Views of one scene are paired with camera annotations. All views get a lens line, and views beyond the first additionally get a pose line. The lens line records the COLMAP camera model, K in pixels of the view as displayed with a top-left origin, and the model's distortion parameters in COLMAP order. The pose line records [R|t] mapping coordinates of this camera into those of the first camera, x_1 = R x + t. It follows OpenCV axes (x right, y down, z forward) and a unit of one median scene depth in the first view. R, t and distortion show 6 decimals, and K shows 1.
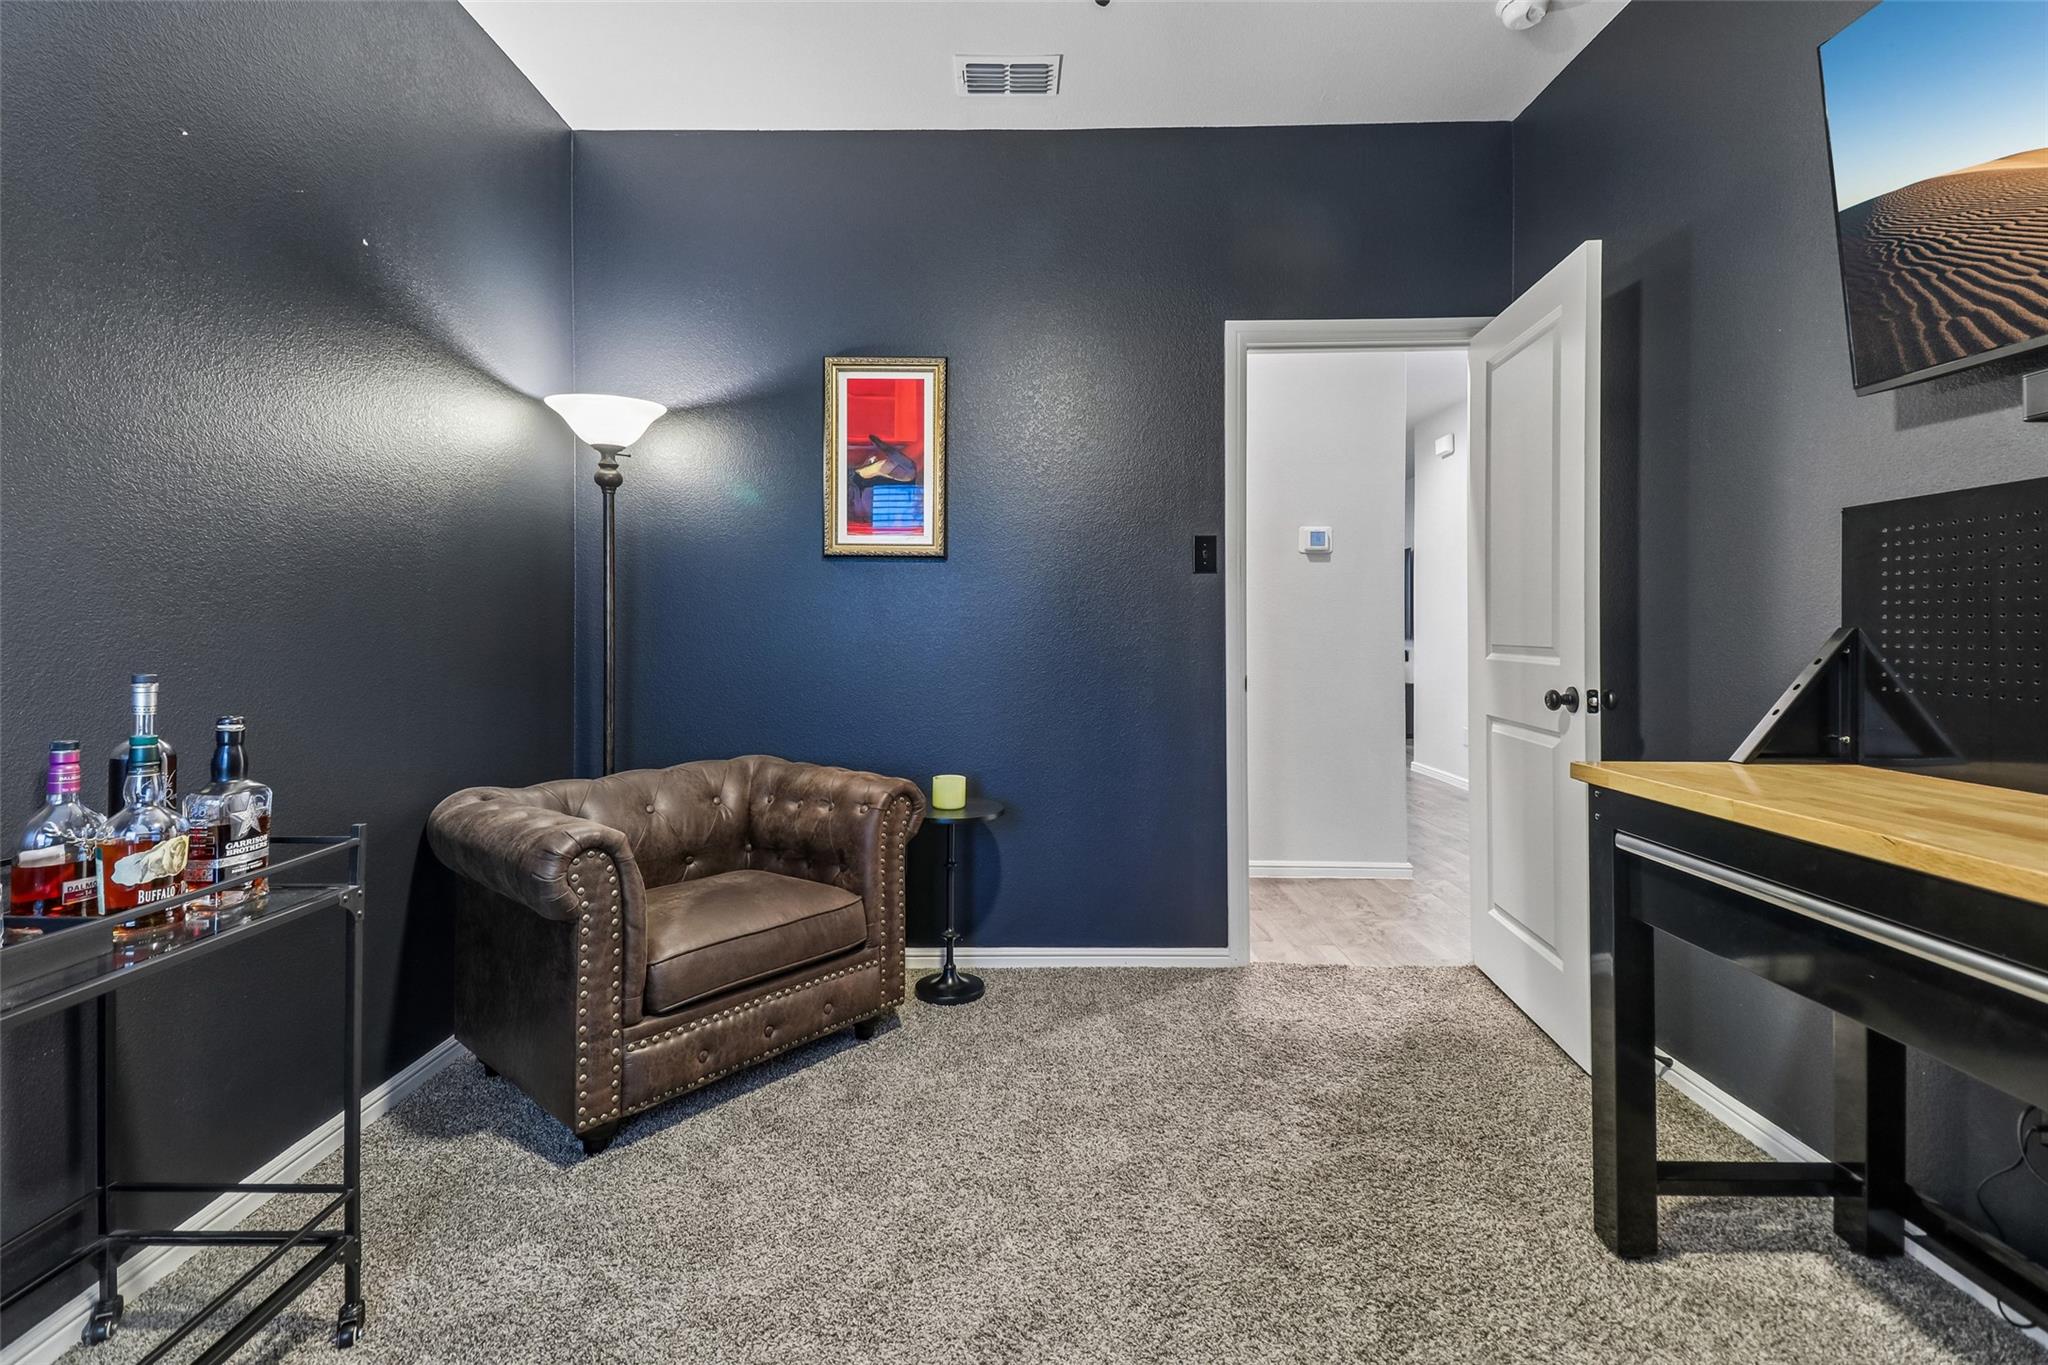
lens RADIAL K [[932.8, 0, 1003.5], [0, 932.8, 632.5], [0, 0, 1]] dist [0.044453, -0.019102]
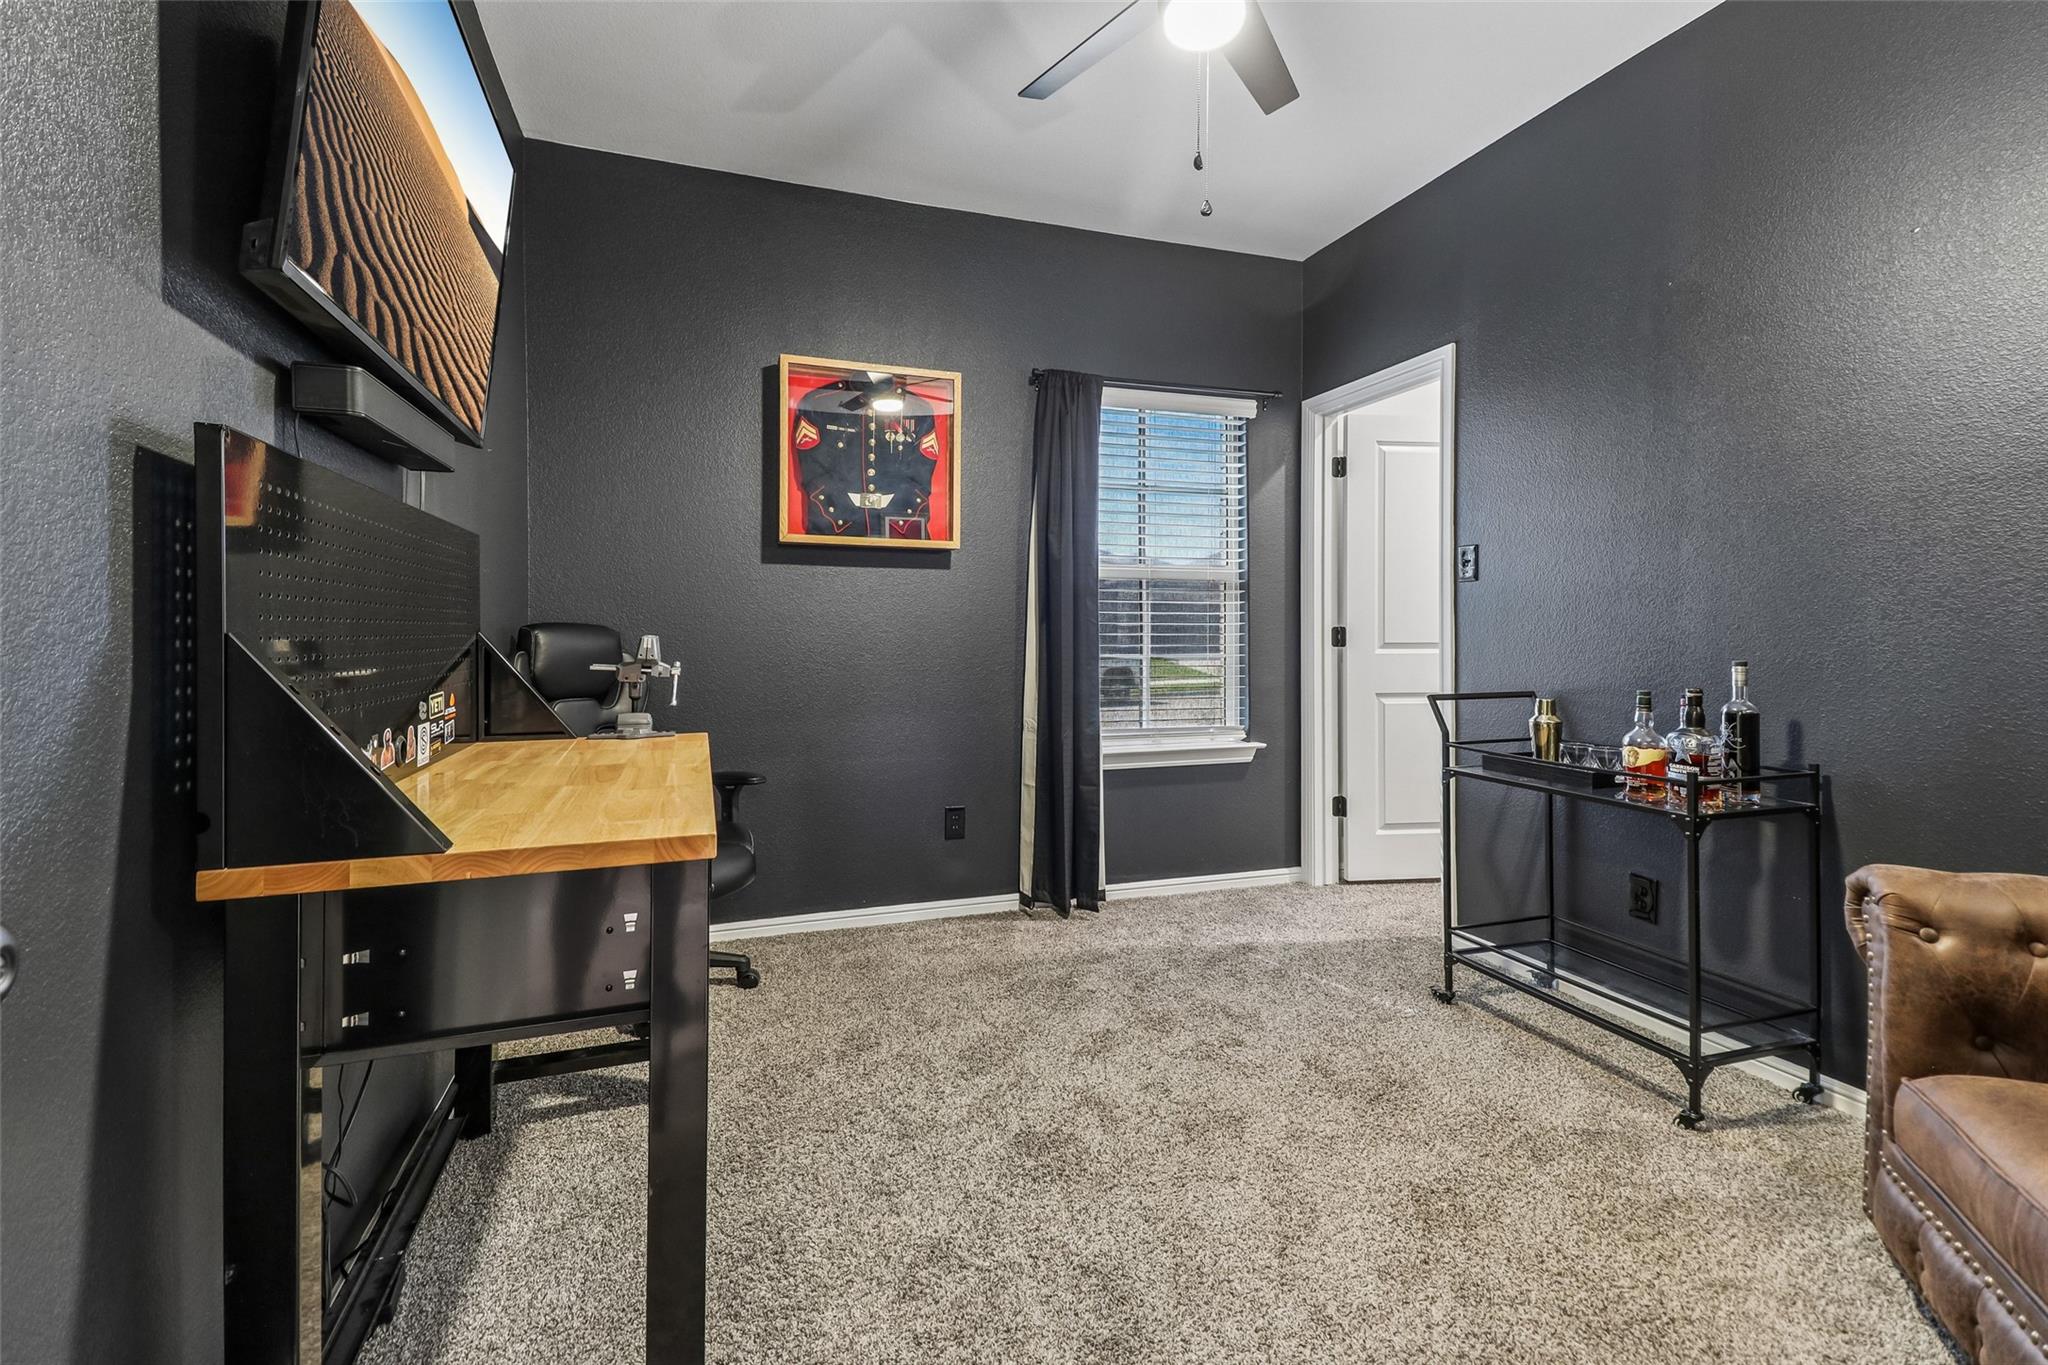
lens RADIAL K [[932.8, 0, 1041.1], [0, 932.8, 630.7], [0, 0, 1]] dist [0.044453, -0.019102]
pose [[-0.944695, 0.003166, -0.327936, 0.683257], [0.001589, 0.999986, 0.005077, -0.014076], [0.327947, 0.004275, -0.944686, 1.980520]]
